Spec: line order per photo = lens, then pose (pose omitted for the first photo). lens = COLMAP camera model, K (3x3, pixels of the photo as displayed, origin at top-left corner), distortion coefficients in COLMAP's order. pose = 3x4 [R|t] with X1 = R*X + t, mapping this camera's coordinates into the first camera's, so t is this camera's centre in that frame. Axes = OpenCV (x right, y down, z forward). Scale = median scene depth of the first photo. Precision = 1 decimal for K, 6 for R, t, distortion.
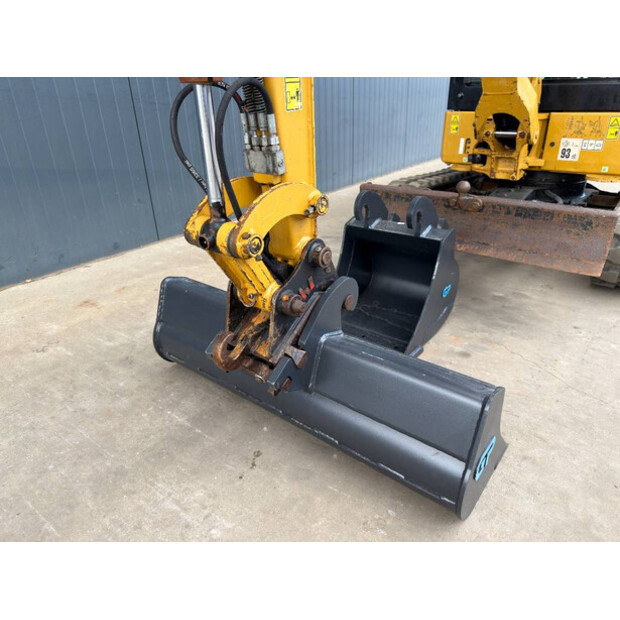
lens RADIAL K [[439.3, 0, 304.6], [0, 439.3, 310.0], [0, 0, 1]] dist [0.058457, -0.069537]
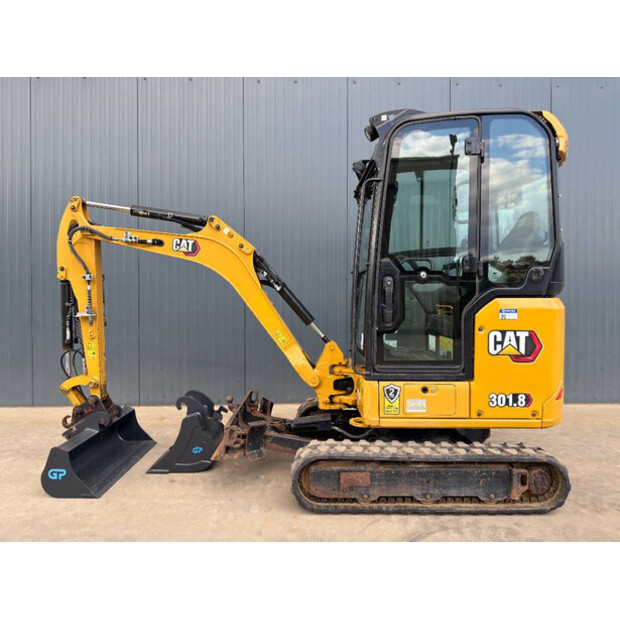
lens RADIAL K [[439.3, 0, 309.6], [0, 439.3, 311.1], [0, 0, 1]] dist [0.058457, -0.069537]
pose [[0.610237, 0.041447, -0.791134, 1.788345], [-0.356073, 0.906425, -0.227167, -0.274854], [0.707688, 0.420327, 0.567893, 0.024149]]
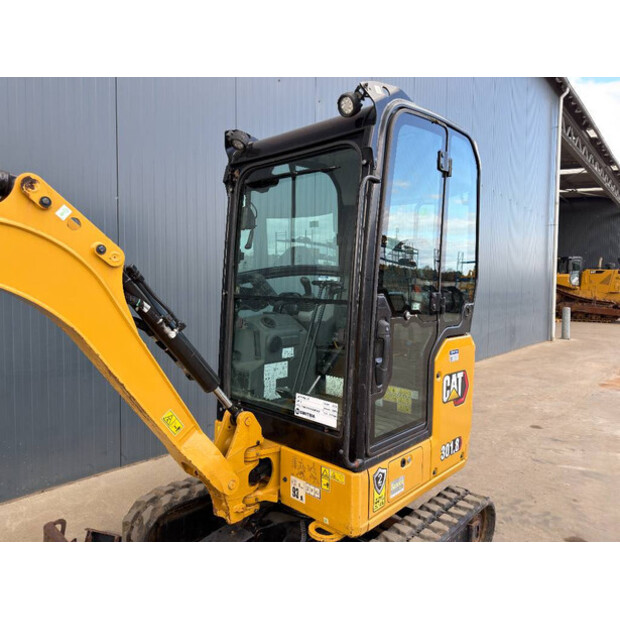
lens RADIAL K [[439.3, 0, 308.5], [0, 439.3, 312.0], [0, 0, 1]] dist [0.058457, -0.069537]
pose [[0.995499, 0.043693, -0.084098, 0.777915], [-0.072586, 0.922063, -0.380172, -0.404691], [0.060933, 0.384565, 0.921085, 0.021299]]
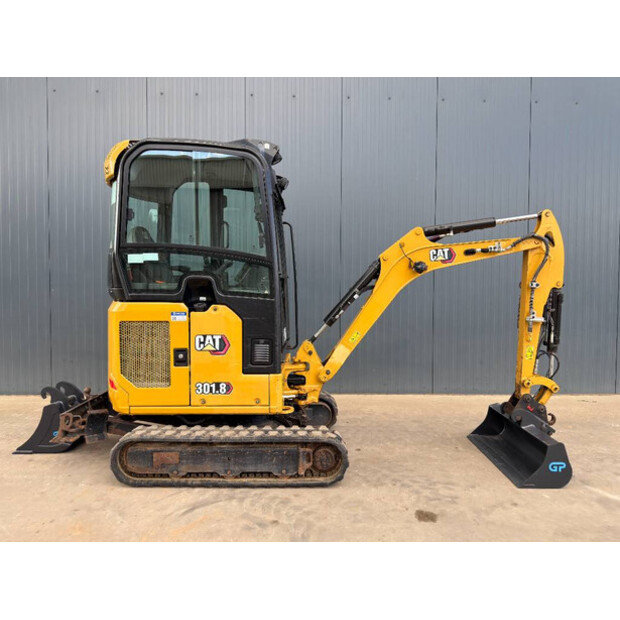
lens RADIAL K [[439.3, 0, 311.6], [0, 439.3, 316.0], [0, 0, 1]] dist [0.058457, -0.069537]
pose [[0.615578, 0.071185, -0.784854, 2.329307], [-0.360253, 0.911183, -0.199911, -0.491050], [0.700915, 0.405807, 0.586549, 0.328517]]
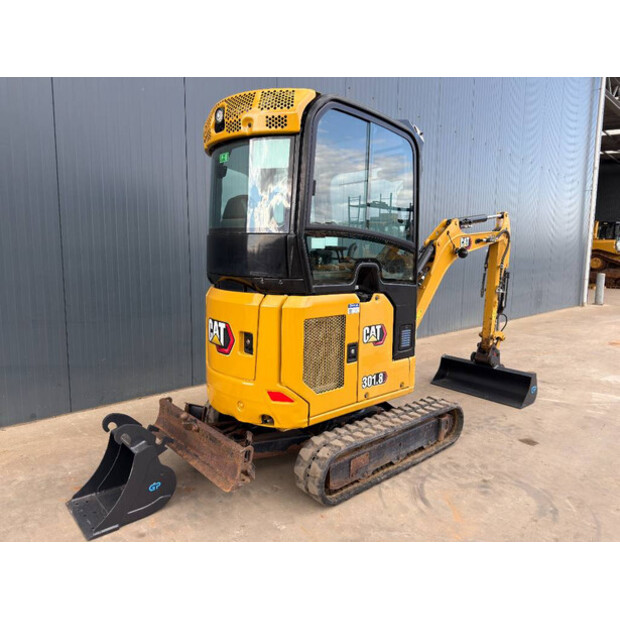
lens RADIAL K [[439.3, 0, 304.1], [0, 439.3, 313.9], [0, 0, 1]] dist [0.058457, -0.069537]
pose [[0.982227, 0.064785, -0.176163, 0.896986], [-0.115663, 0.948085, -0.296239, -0.179355], [0.147826, 0.311349, 0.938727, -0.427862]]
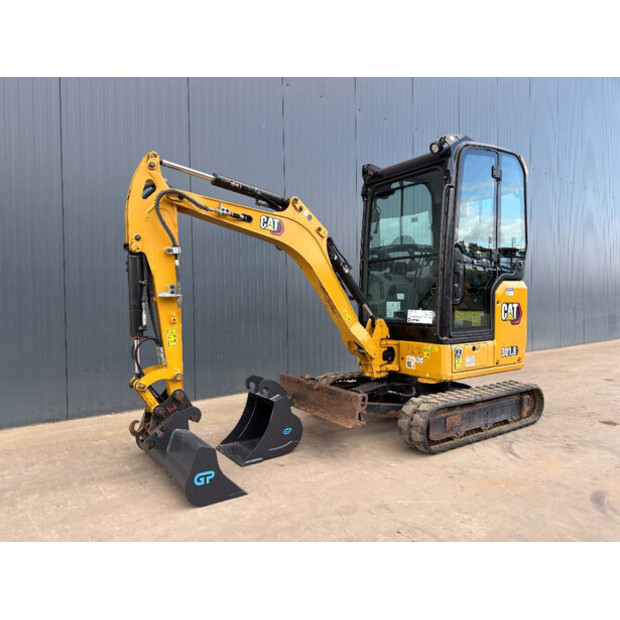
lens RADIAL K [[439.3, 0, 303.8], [0, 439.3, 314.8], [0, 0, 1]] dist [0.058457, -0.069537]
pose [[0.953439, 0.022195, -0.300769, 0.808613], [-0.141074, 0.914275, -0.379735, 0.174632], [0.266558, 0.404485, 0.874837, -0.686946]]
